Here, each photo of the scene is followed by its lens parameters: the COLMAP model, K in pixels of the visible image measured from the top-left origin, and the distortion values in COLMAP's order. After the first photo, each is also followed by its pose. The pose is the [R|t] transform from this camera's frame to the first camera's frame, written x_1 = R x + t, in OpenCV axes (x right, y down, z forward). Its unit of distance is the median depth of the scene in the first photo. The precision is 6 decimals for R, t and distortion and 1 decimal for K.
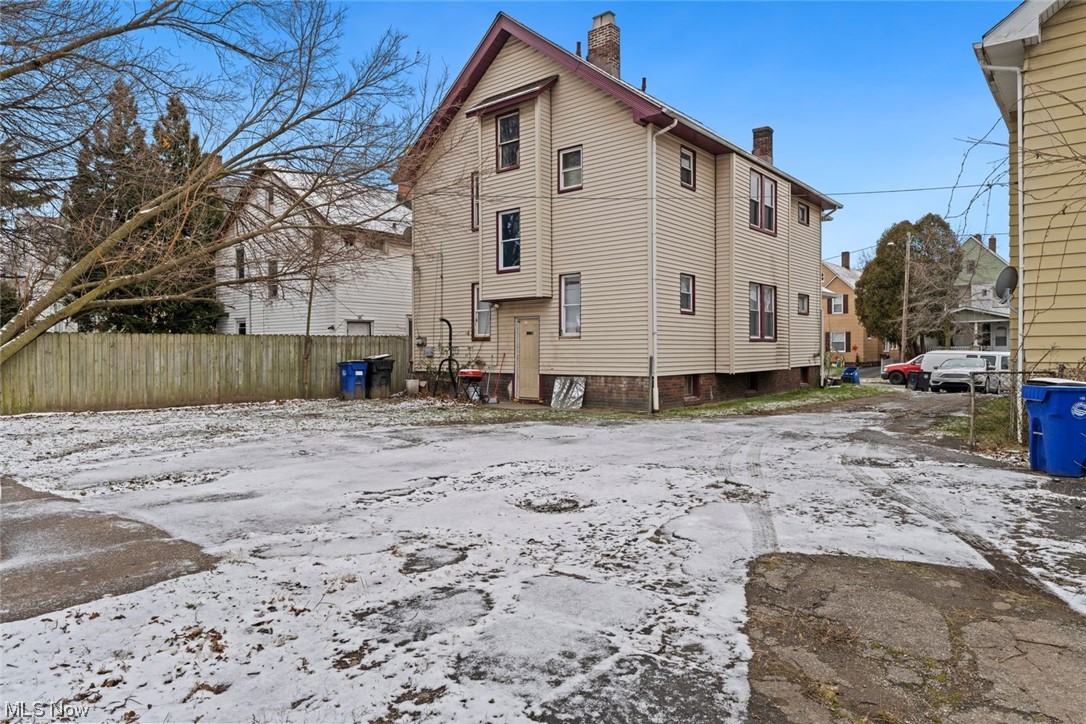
lens RADIAL K [[669.7, 0, 541.0], [0, 669.7, 357.8], [0, 0, 1]] dist [-0.002358, -0.001661]
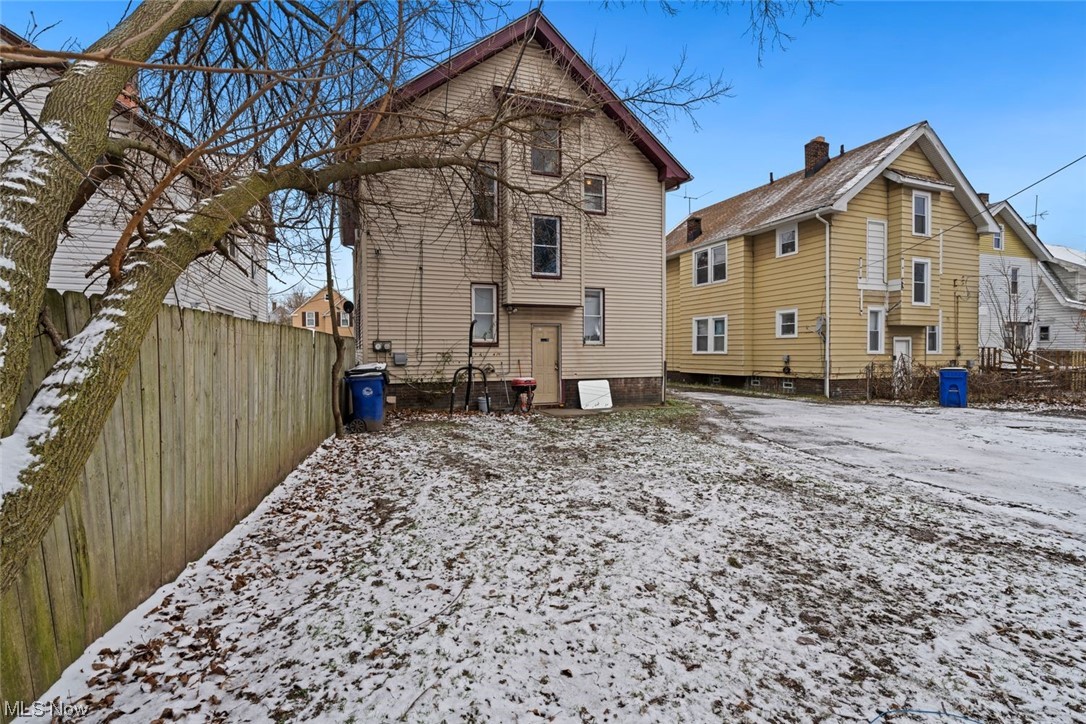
lens RADIAL K [[495.4, 0, 540.4], [0, 495.4, 359.3], [0, 0, 1]] dist [-0.002394, 0.000360]
pose [[0.486306, -0.010255, 0.873728, -0.694770], [0.010275, 0.999929, 0.006017, -0.012075], [-0.873728, 0.006051, 0.486377, 0.651333]]
